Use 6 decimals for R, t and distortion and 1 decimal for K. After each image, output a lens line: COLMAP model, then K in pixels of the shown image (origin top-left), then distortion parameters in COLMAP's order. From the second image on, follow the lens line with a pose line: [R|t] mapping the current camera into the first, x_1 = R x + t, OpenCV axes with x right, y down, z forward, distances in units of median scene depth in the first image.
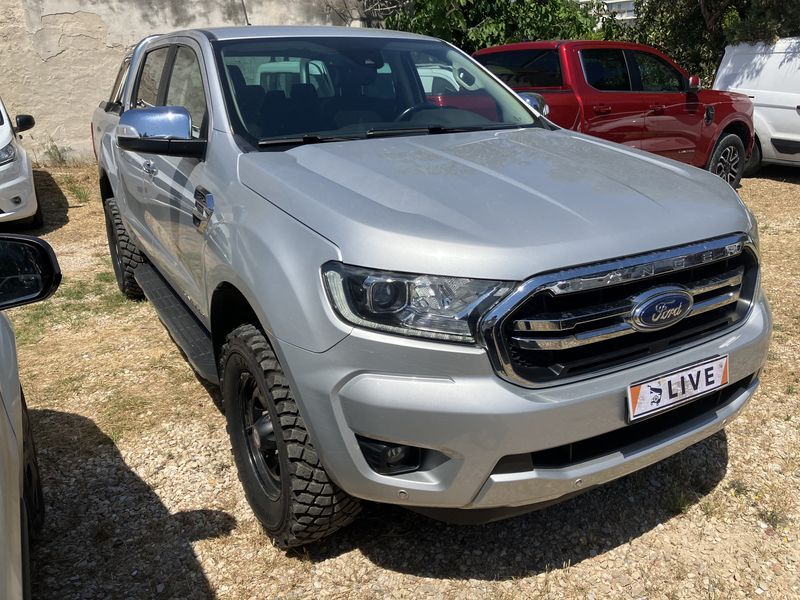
lens RADIAL K [[670.9, 0, 400.0], [0, 670.9, 300.0], [0, 0, 1]] dist [0.009725, -0.007093]
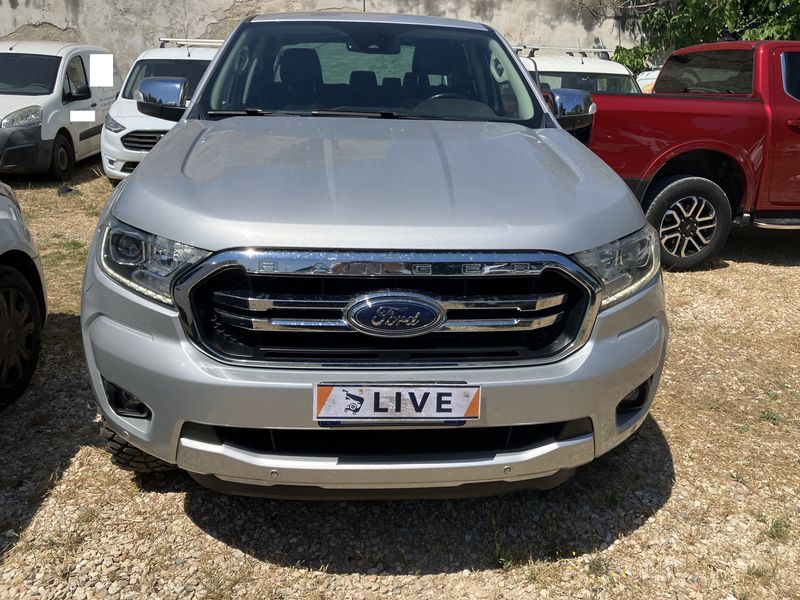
lens RADIAL K [[670.9, 0, 400.0], [0, 670.9, 300.0], [0, 0, 1]] dist [0.009725, -0.007093]
pose [[0.898207, 0.182663, -0.399824, 0.632794], [-0.183534, 0.982336, 0.036478, -0.032878], [0.399425, 0.040616, 0.915866, 0.151119]]
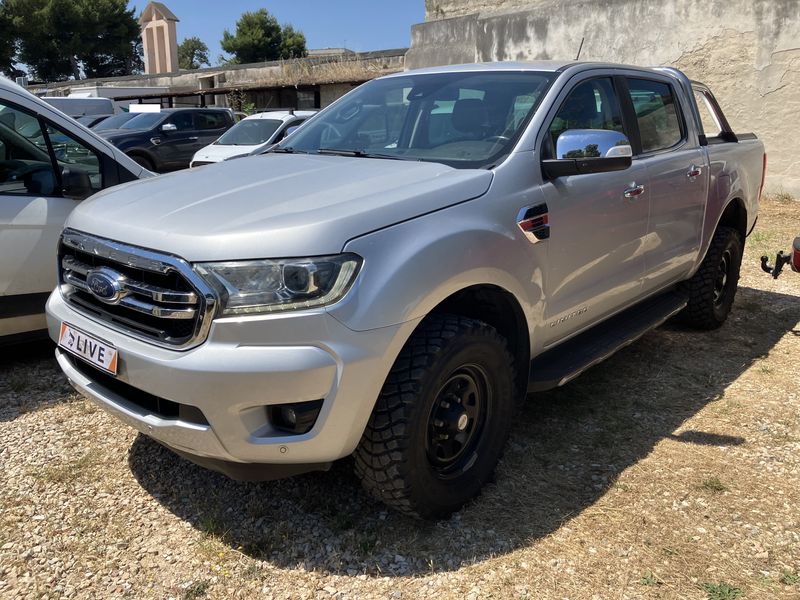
lens RADIAL K [[670.9, 0, 400.0], [0, 670.9, 300.0], [0, 0, 1]] dist [0.009725, -0.007093]
pose [[0.308470, 0.271960, -0.911528, 1.432407], [-0.317201, 0.932820, 0.170969, -0.292869], [0.896789, 0.236399, 0.374013, 0.869196]]
